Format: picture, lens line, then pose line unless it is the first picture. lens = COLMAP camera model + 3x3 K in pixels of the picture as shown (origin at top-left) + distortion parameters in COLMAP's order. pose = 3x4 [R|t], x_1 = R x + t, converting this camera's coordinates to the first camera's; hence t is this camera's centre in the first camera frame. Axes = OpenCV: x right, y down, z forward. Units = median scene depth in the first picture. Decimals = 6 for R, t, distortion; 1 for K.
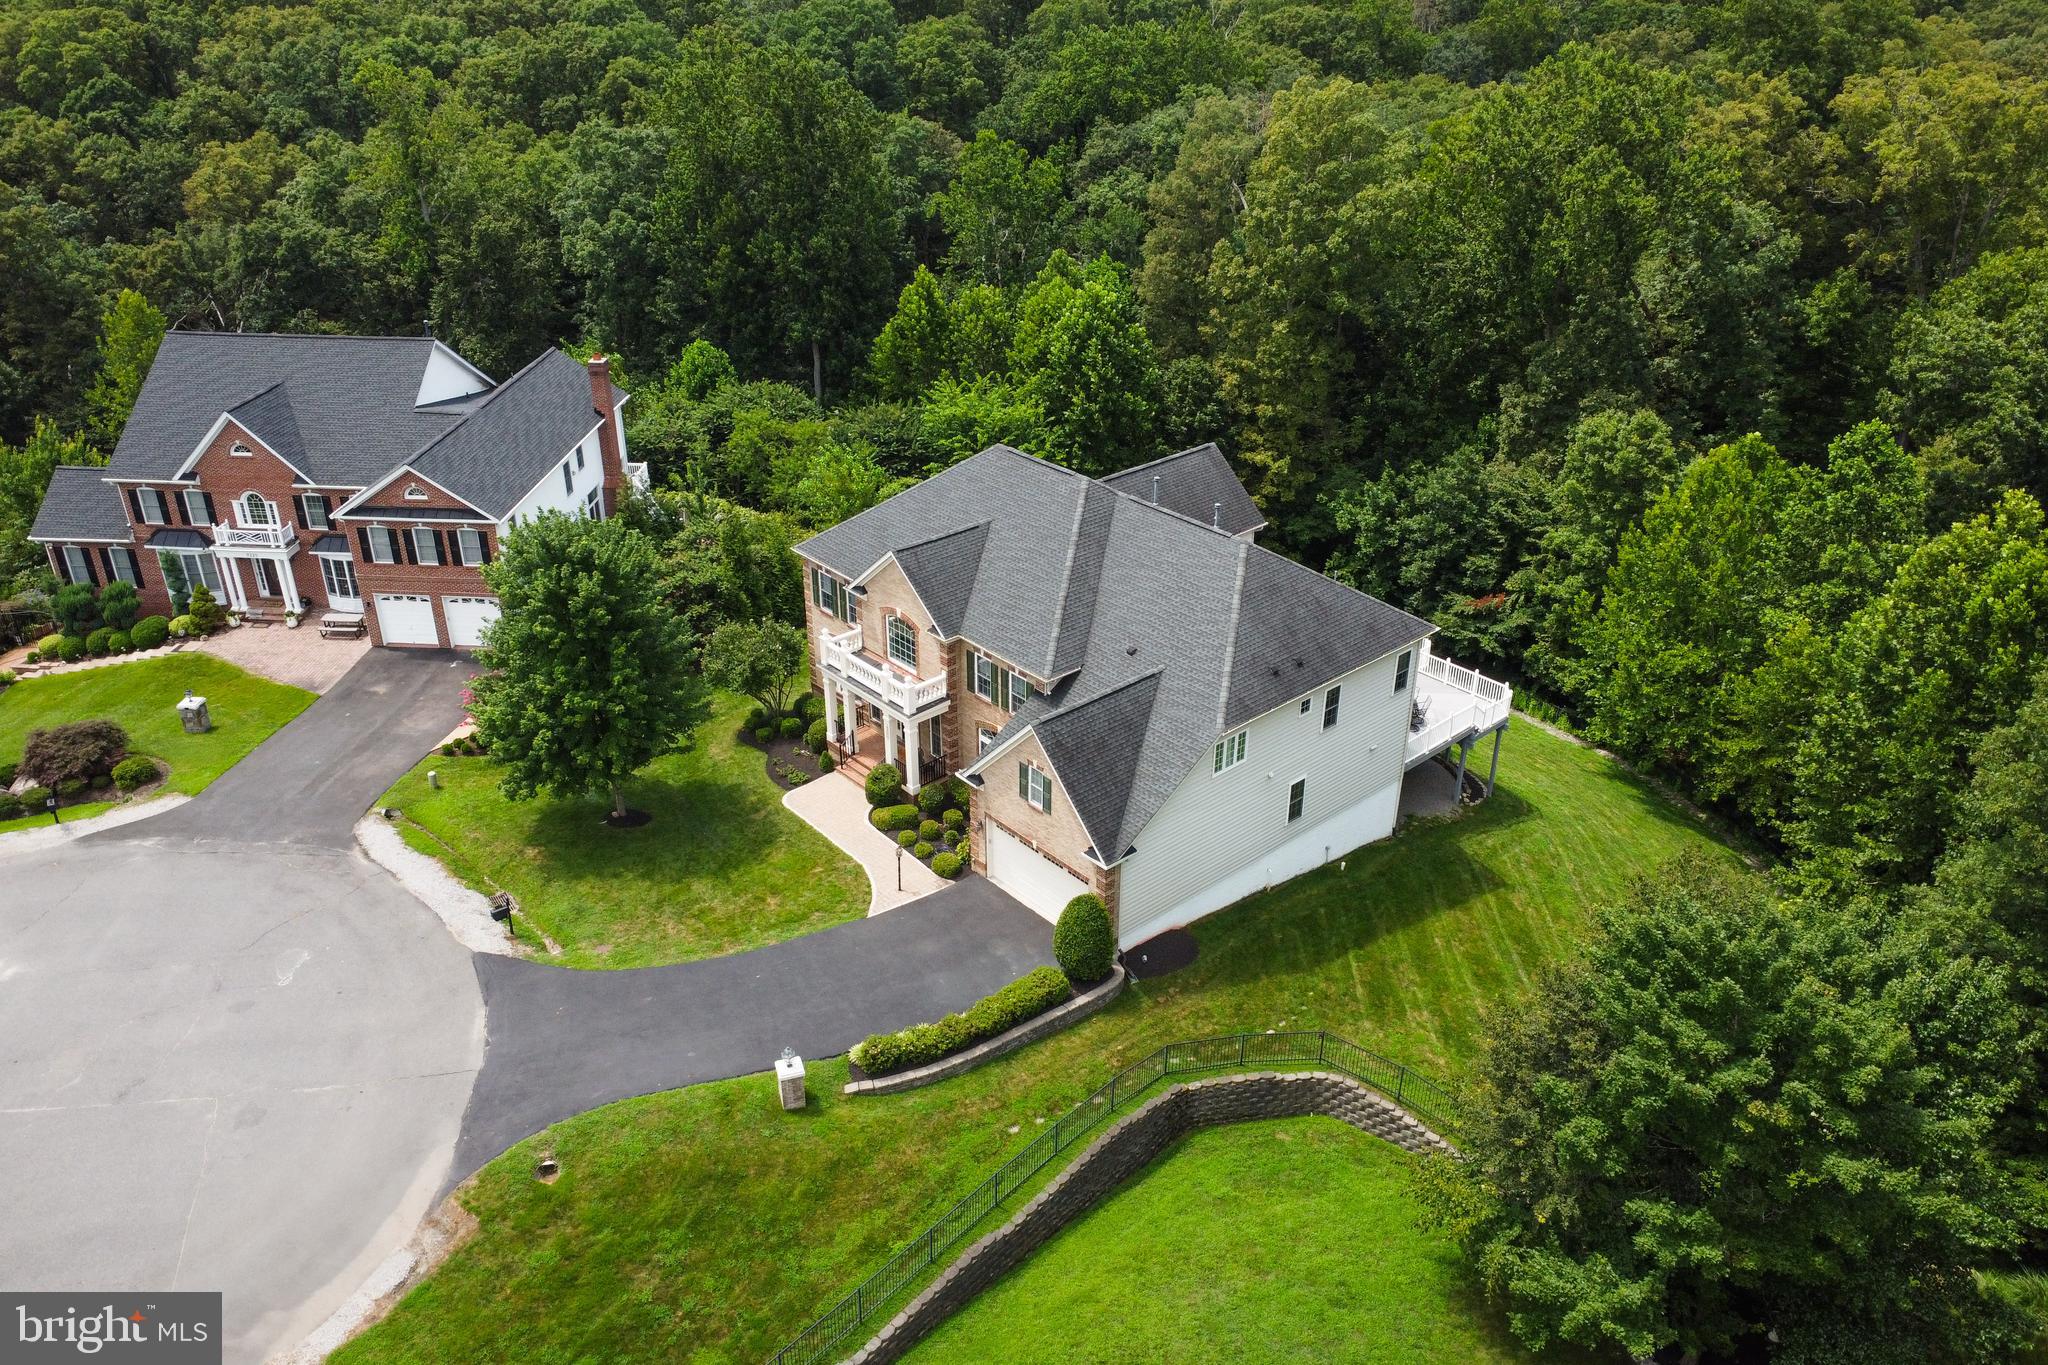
lens RADIAL K [[1525.5, 0, 1015.5], [0, 1525.5, 676.0], [0, 0, 1]] dist [0.012741, -0.001509]
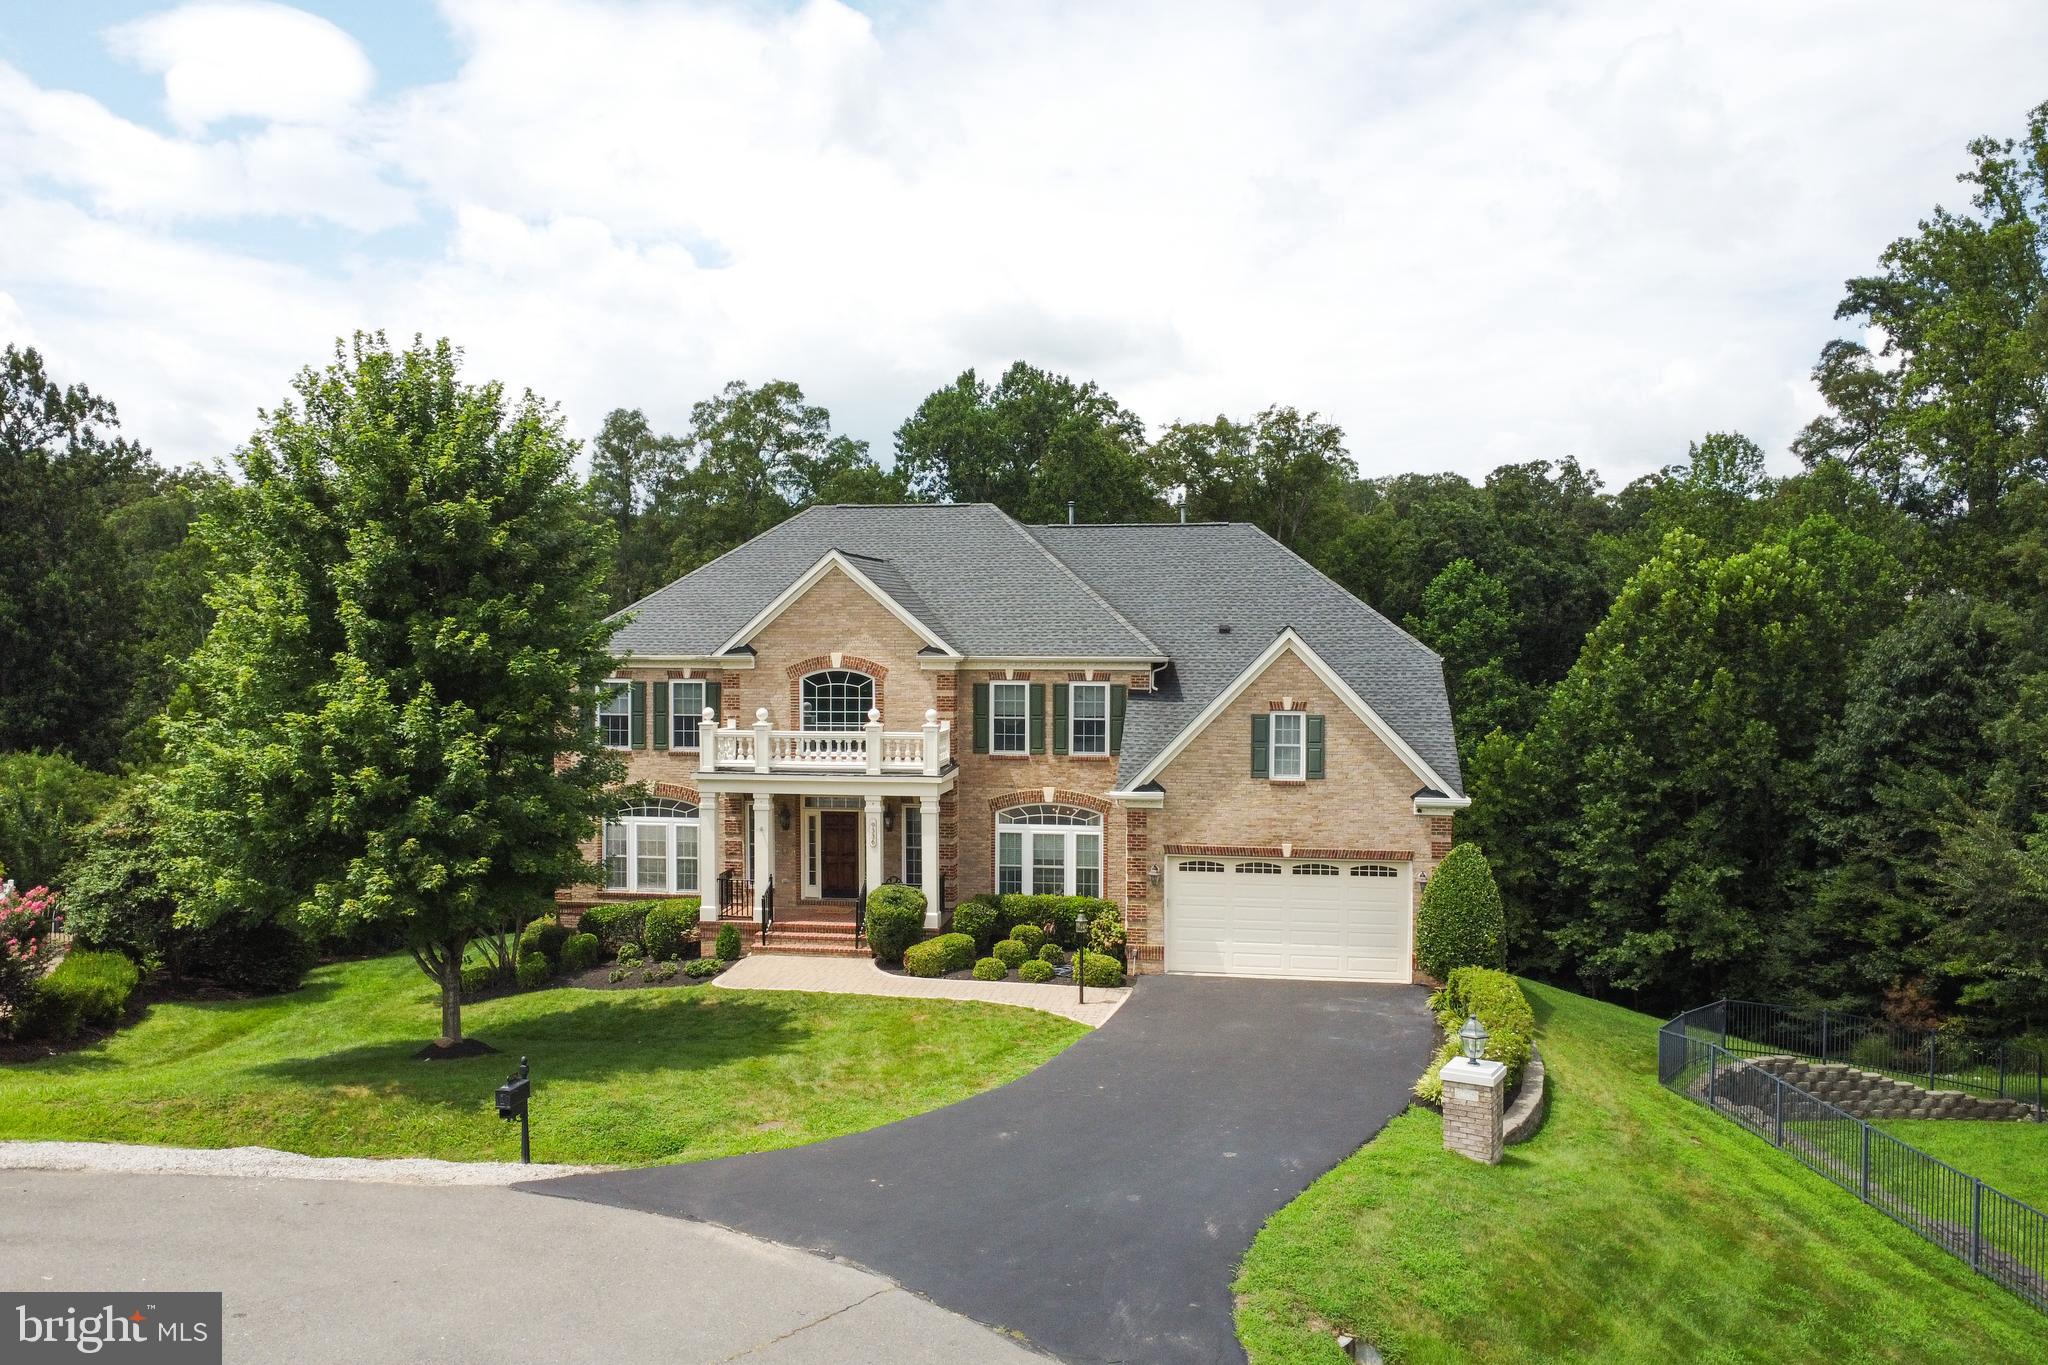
lens RADIAL K [[1525.5, 0, 1015.5], [0, 1525.5, 676.0], [0, 0, 1]] dist [0.012741, -0.001509]
pose [[0.764455, -0.013279, 0.644540, -0.386611], [0.297714, 0.894066, -0.334683, 0.179454], [-0.571817, 0.447739, 0.687426, 0.473879]]
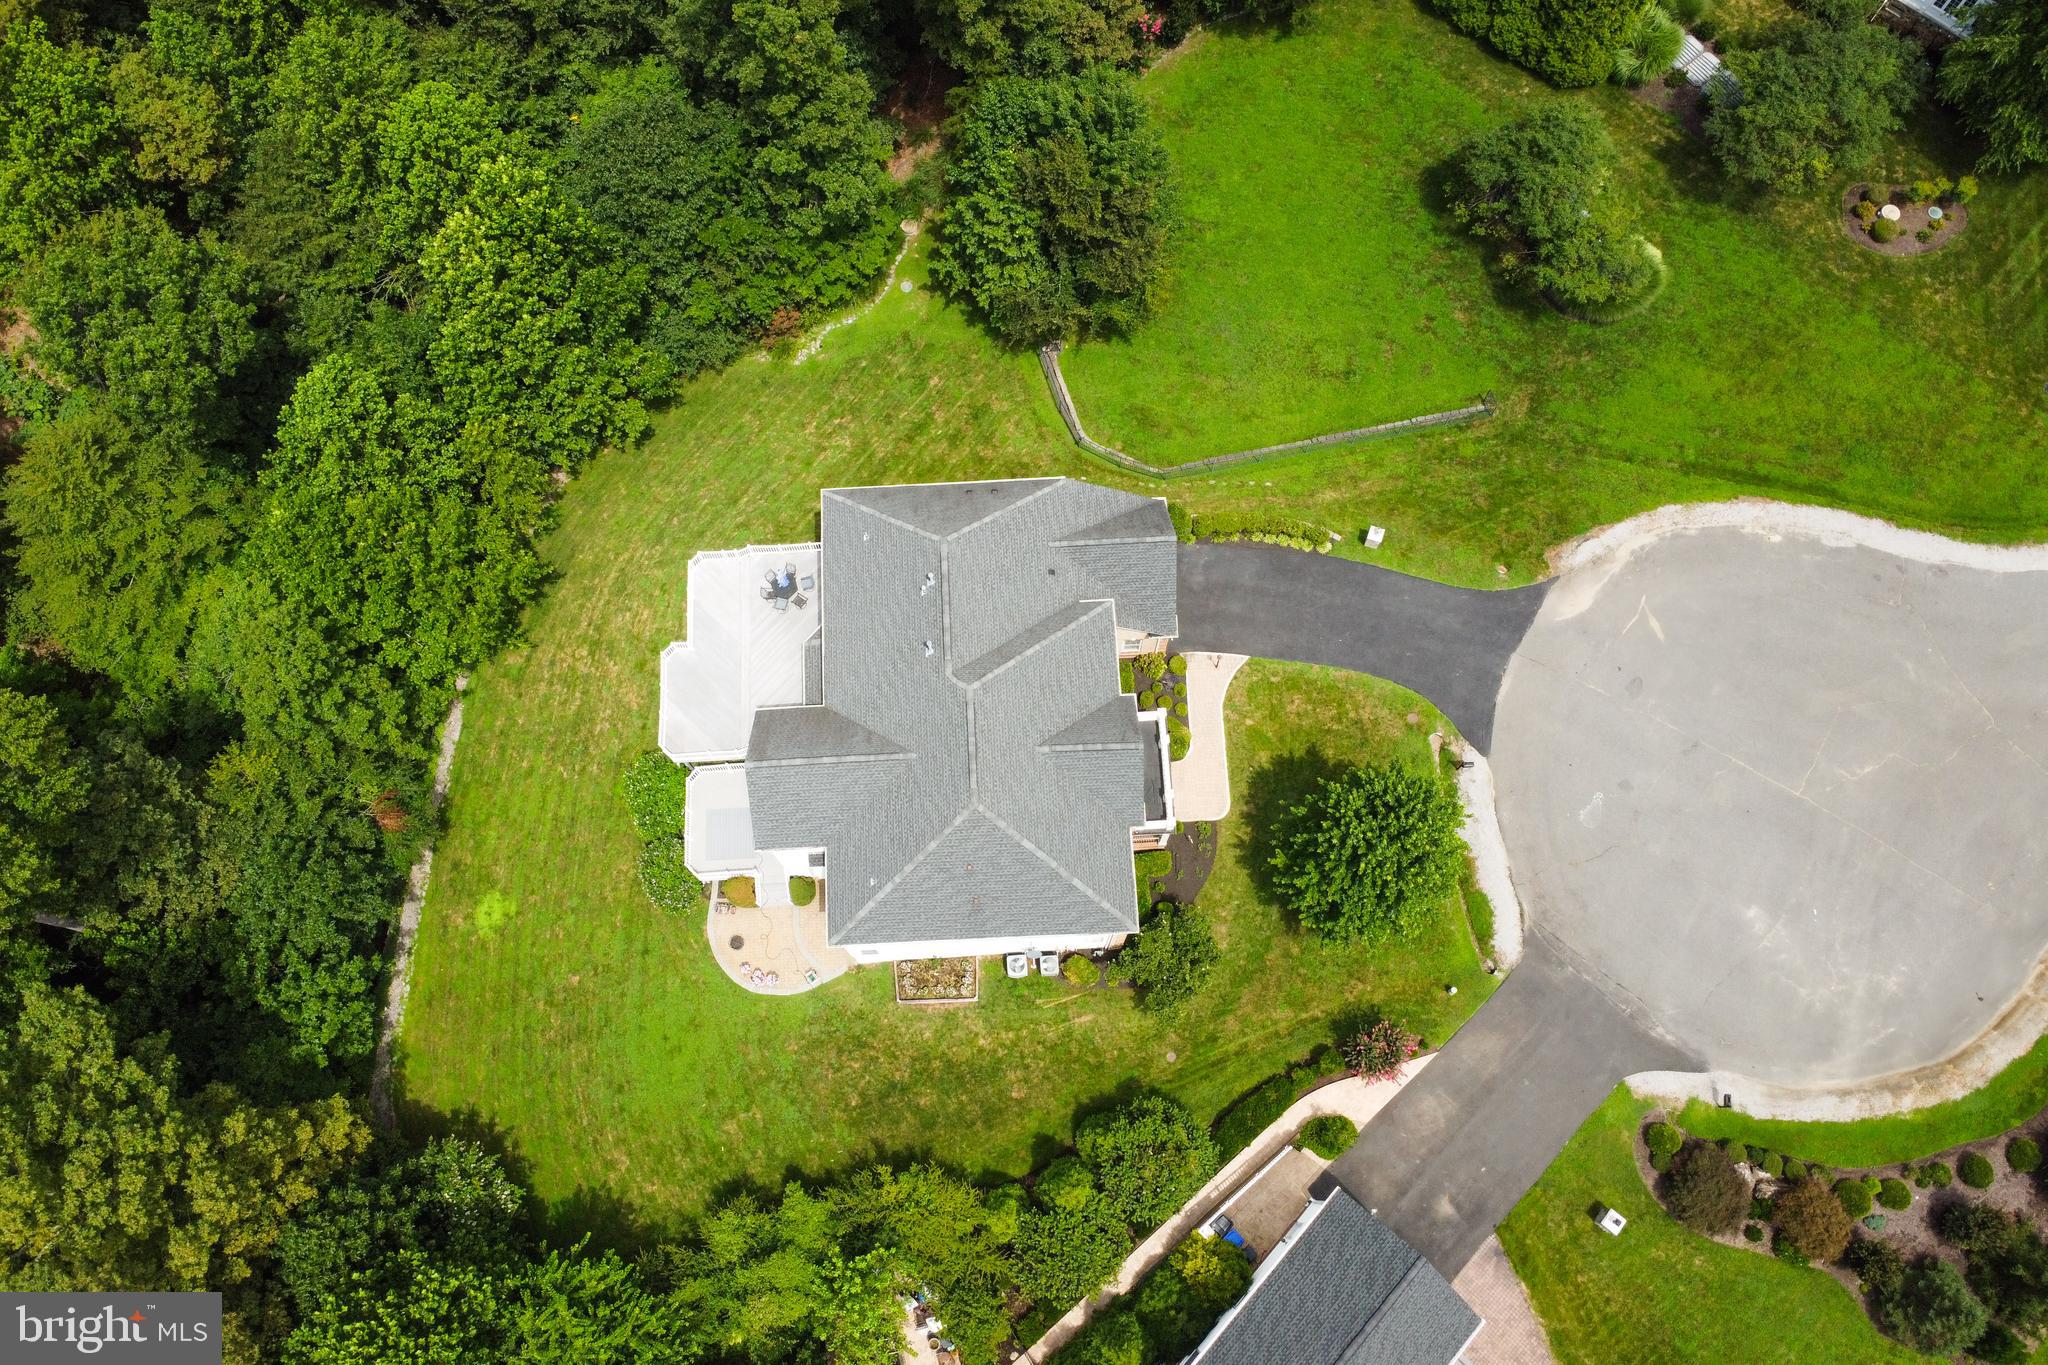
lens RADIAL K [[1525.5, 0, 1015.5], [0, 1525.5, 676.0], [0, 0, 1]] dist [0.012741, -0.001509]
pose [[-0.785266, -0.587098, 0.196655, -0.181996], [0.292567, -0.071922, 0.953537, -1.100709], [-0.545676, 0.806315, 0.228243, 0.651005]]
